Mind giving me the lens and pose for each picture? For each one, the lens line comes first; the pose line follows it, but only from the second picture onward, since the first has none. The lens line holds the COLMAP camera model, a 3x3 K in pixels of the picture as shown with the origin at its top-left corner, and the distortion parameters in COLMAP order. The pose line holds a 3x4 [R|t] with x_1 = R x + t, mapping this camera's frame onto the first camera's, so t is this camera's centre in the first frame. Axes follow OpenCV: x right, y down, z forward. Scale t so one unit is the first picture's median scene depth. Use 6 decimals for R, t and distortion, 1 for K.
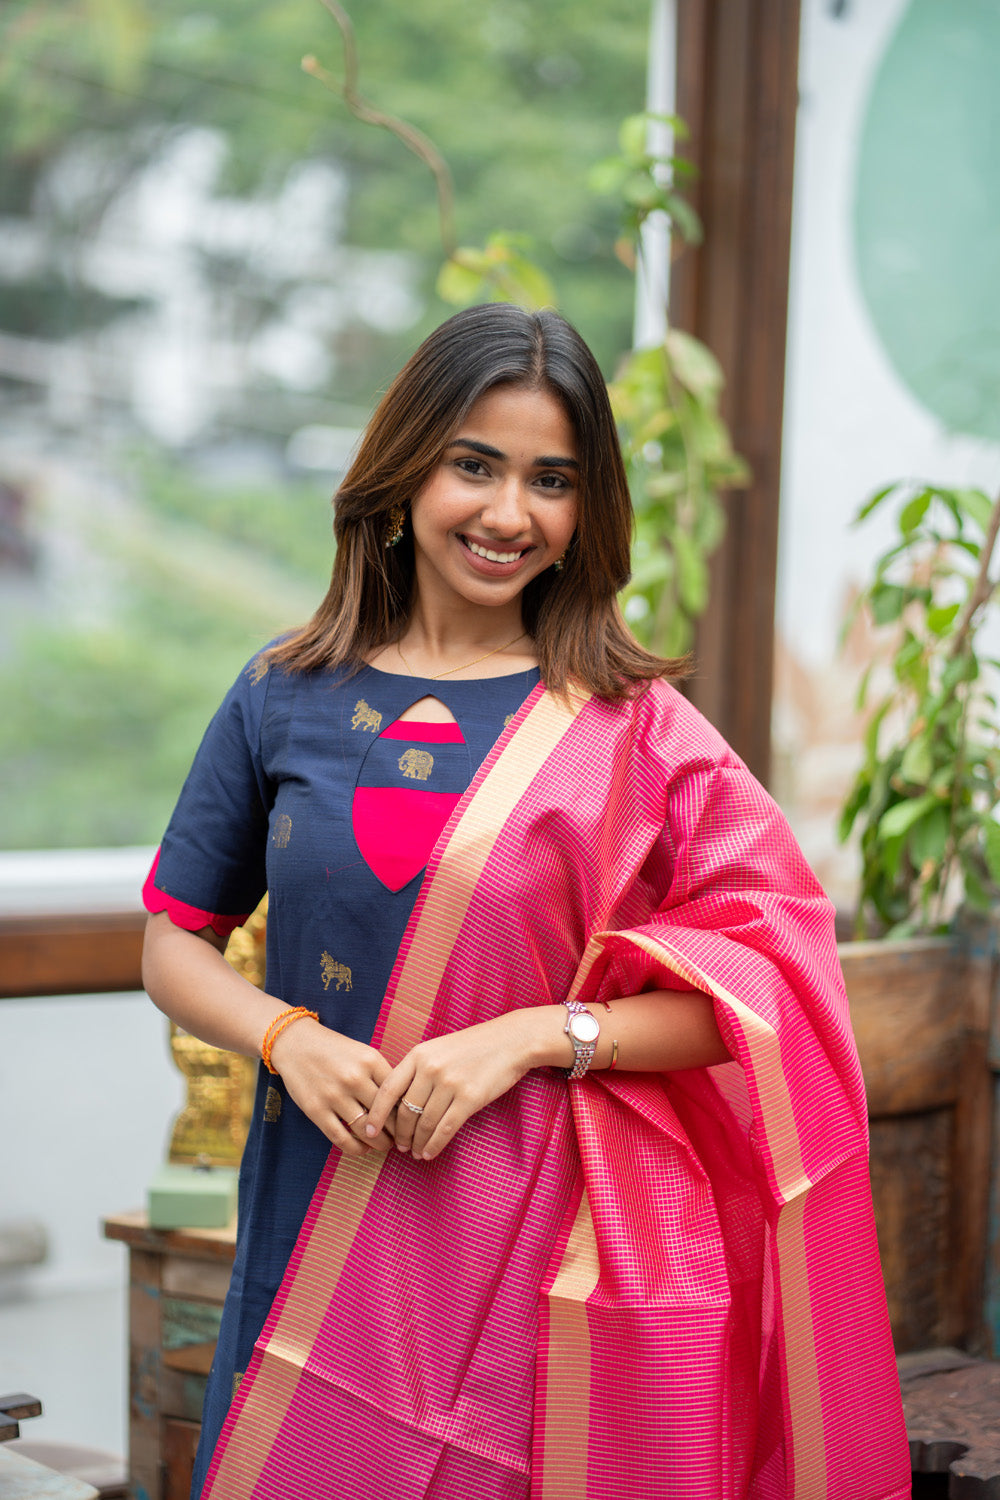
lens RADIAL K [[3752.4, 0, 502.5], [0, 3752.4, 743.9], [0, 0, 1]] dist [0.013114, 0.000000]
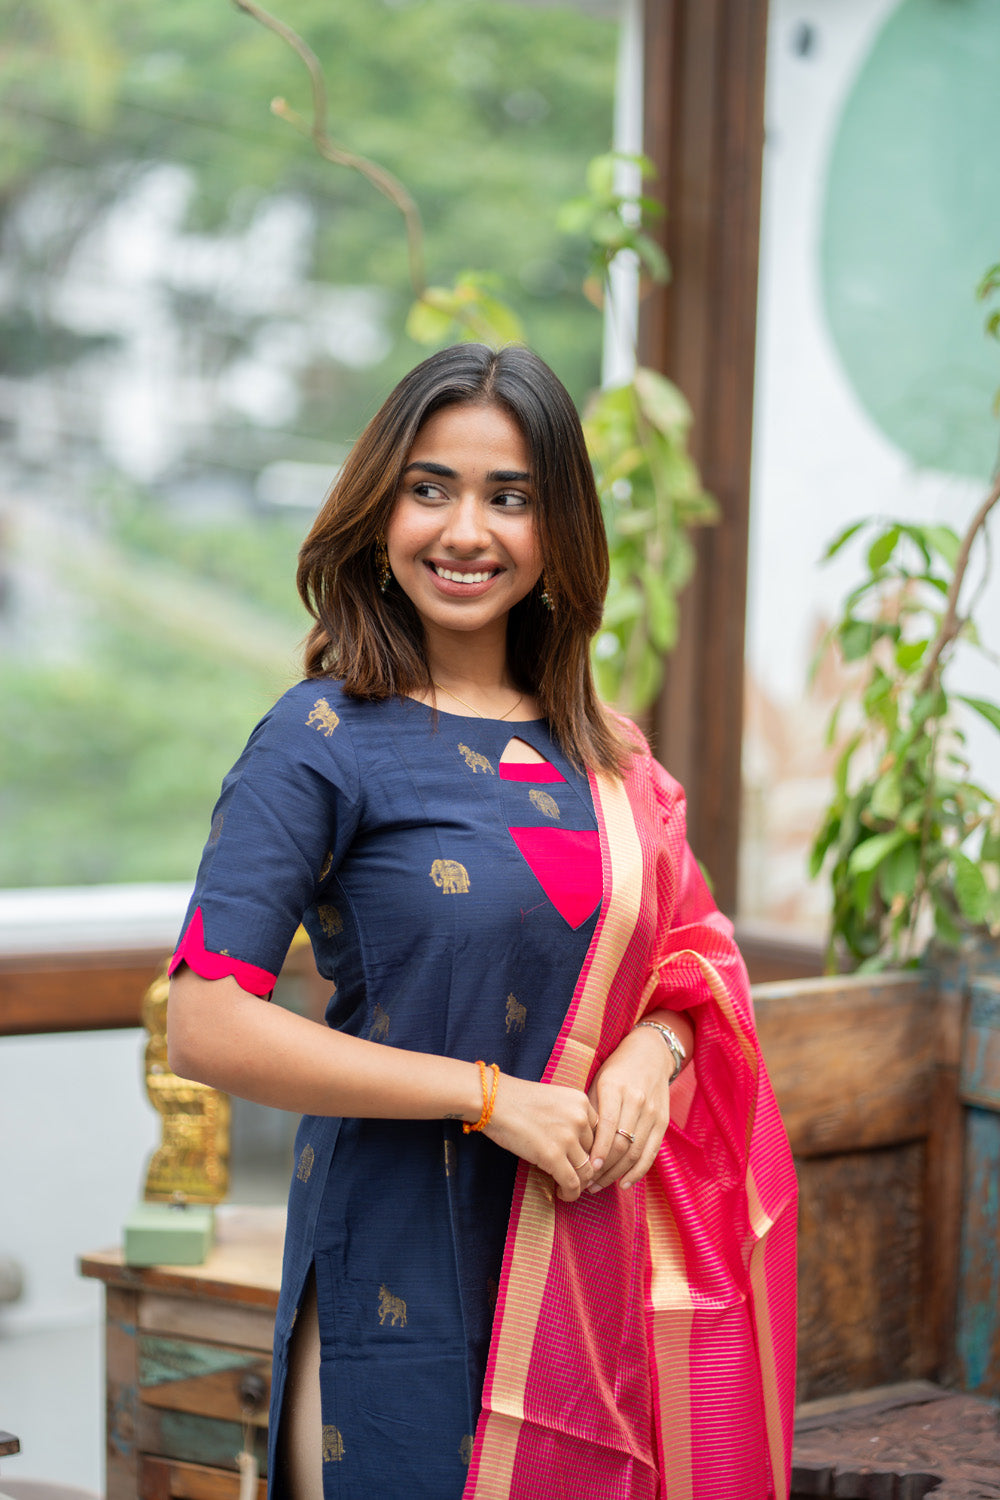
lens RADIAL K [[3752.4, 0, 486.1], [0, 3752.4, 755.5], [0, 0, 1]] dist [0.013114, 0.000000]
pose [[0.999979, -0.005257, 0.003703, -0.000587], [0.005278, 0.999969, -0.005861, -0.001019], [-0.003672, 0.005881, 0.999976, -0.005427]]
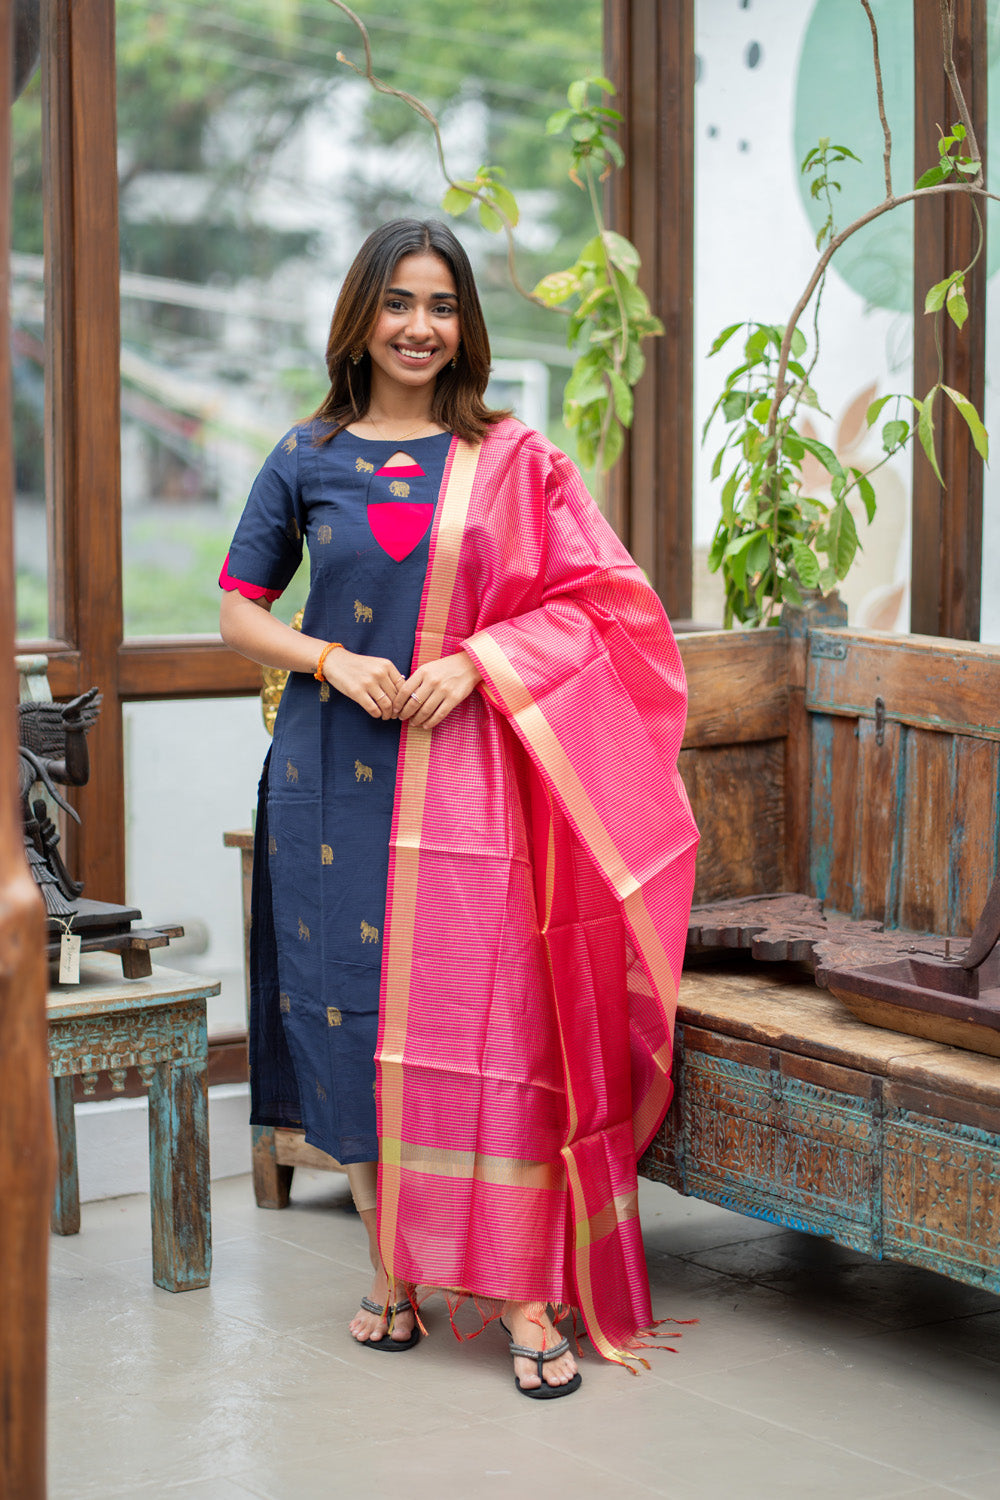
lens RADIAL K [[3752.4, 0, 491.7], [0, 3752.4, 753.0], [0, 0, 1]] dist [0.013114, 0.000000]
pose [[0.997979, -0.032331, -0.054706, 0.082369], [0.033426, 0.999256, 0.019217, 0.067449], [0.054044, -0.021007, 0.998318, -0.488003]]
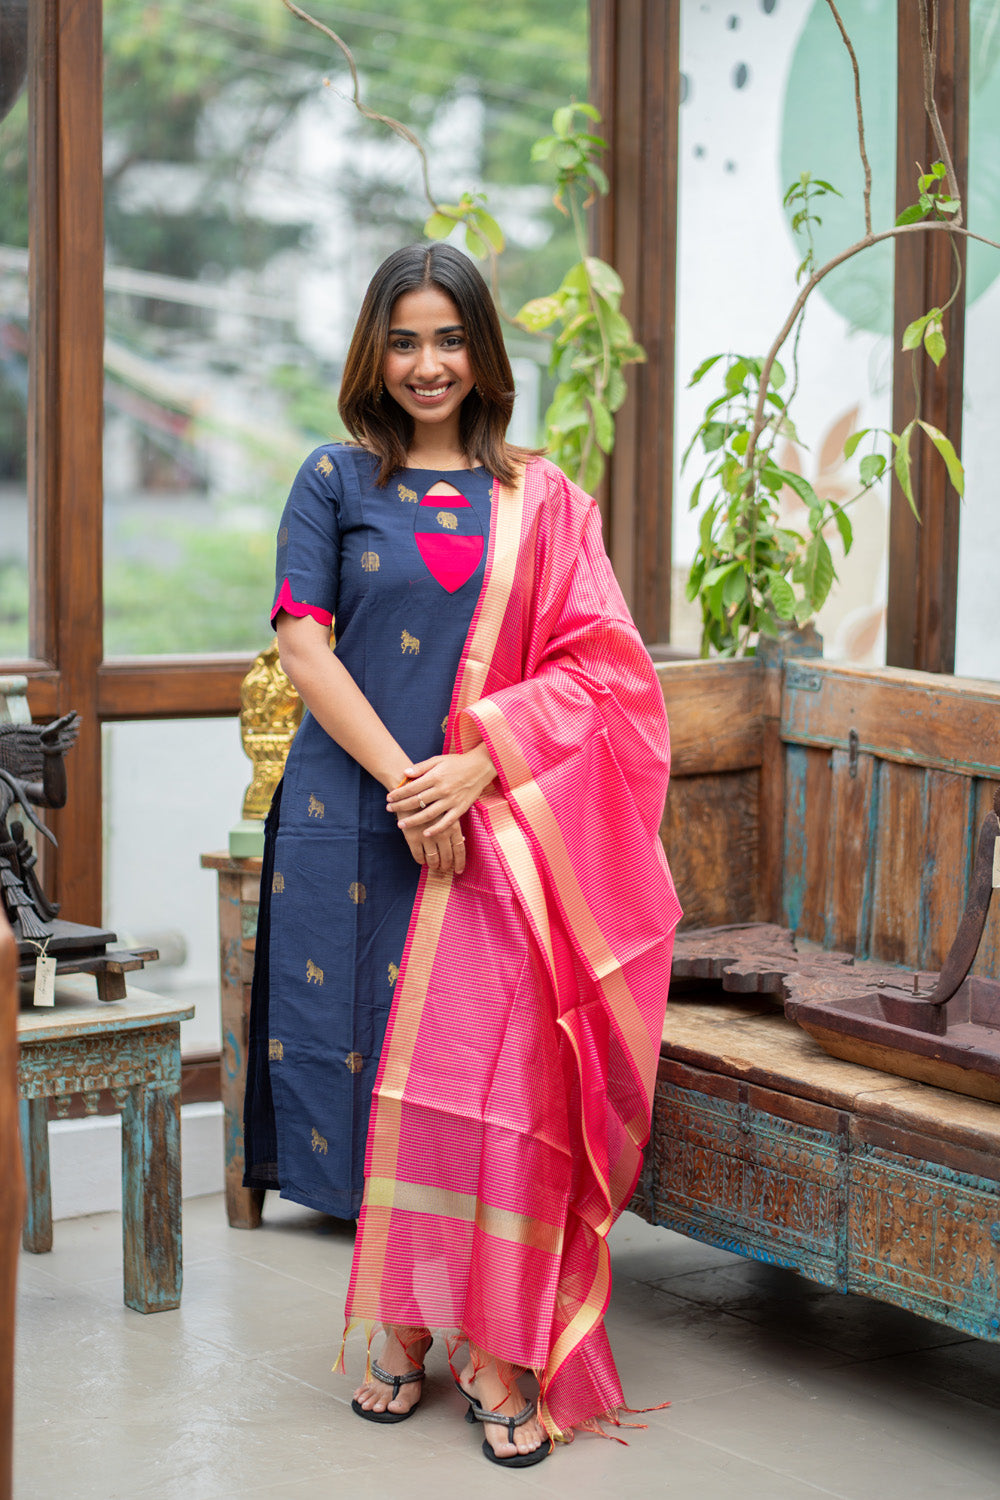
lens RADIAL K [[3752.4, 0, 497.2], [0, 3752.4, 745.1], [0, 0, 1]] dist [0.013114, 0.000000]
pose [[0.998547, -0.019802, -0.050125, 0.087825], [0.020840, 0.999577, 0.020272, 0.052802], [0.049703, -0.021287, 0.998537, -0.495926]]
